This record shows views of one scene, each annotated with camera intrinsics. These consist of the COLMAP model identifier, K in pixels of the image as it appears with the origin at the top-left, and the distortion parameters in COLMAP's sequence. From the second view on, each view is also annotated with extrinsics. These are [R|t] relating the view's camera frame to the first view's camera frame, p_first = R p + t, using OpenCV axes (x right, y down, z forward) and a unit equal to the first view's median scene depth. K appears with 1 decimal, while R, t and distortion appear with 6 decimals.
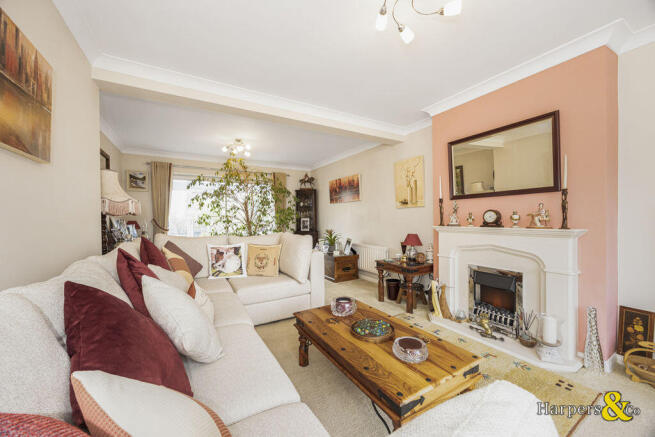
lens RADIAL K [[244.8, 0, 327.5], [0, 244.8, 218.5], [0, 0, 1]] dist [-0.003352, -0.000263]
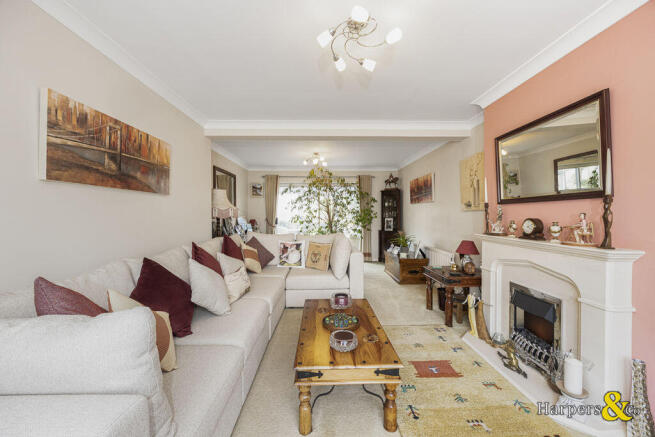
lens RADIAL K [[244.8, 0, 325.2], [0, 244.8, 215.5], [0, 0, 1]] dist [-0.003352, -0.000263]
pose [[0.881401, 0.007887, -0.472303, 0.366902], [-0.006324, 0.999968, 0.004896, -0.037024], [0.472327, -0.001328, 0.881422, -0.044844]]
